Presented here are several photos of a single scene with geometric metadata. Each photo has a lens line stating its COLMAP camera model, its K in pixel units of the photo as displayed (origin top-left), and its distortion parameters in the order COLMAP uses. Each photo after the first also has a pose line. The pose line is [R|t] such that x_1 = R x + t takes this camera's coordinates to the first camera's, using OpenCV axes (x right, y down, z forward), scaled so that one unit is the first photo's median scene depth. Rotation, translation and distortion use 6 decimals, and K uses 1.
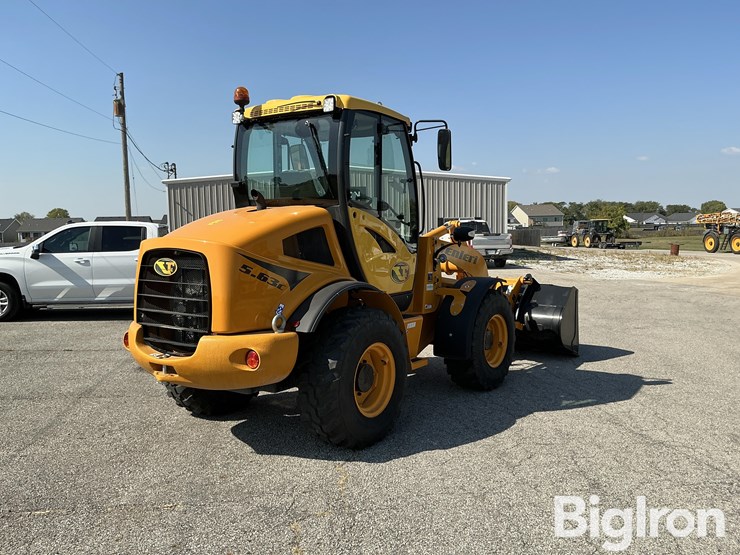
lens RADIAL K [[616.2, 0, 371.7], [0, 616.2, 279.0], [0, 0, 1]] dist [0.153773, -0.327906]
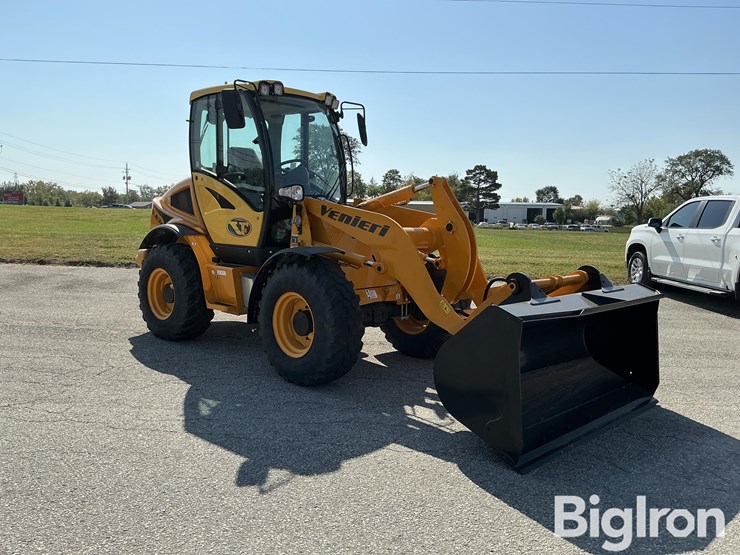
lens RADIAL K [[616.2, 0, 371.7], [0, 616.2, 279.0], [0, 0, 1]] dist [0.153773, -0.327906]
pose [[-0.144594, 0.108697, -0.983503, 1.091581], [-0.094998, 0.987832, 0.123142, -0.077019], [0.984920, 0.111236, -0.132508, 1.346915]]
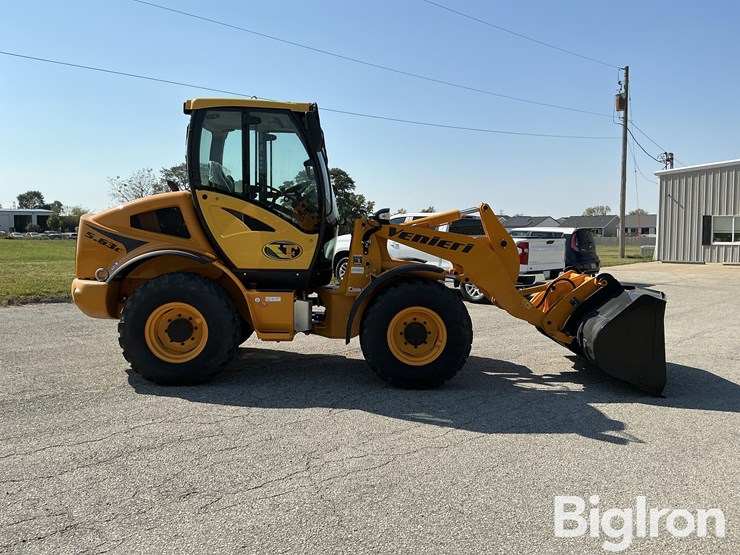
lens RADIAL K [[616.2, 0, 371.7], [0, 616.2, 279.0], [0, 0, 1]] dist [0.153773, -0.327906]
pose [[0.603855, 0.078659, -0.793204, 0.968236], [-0.074379, 0.996338, 0.042179, -0.017455], [0.793617, 0.033527, 0.607494, 0.450358]]
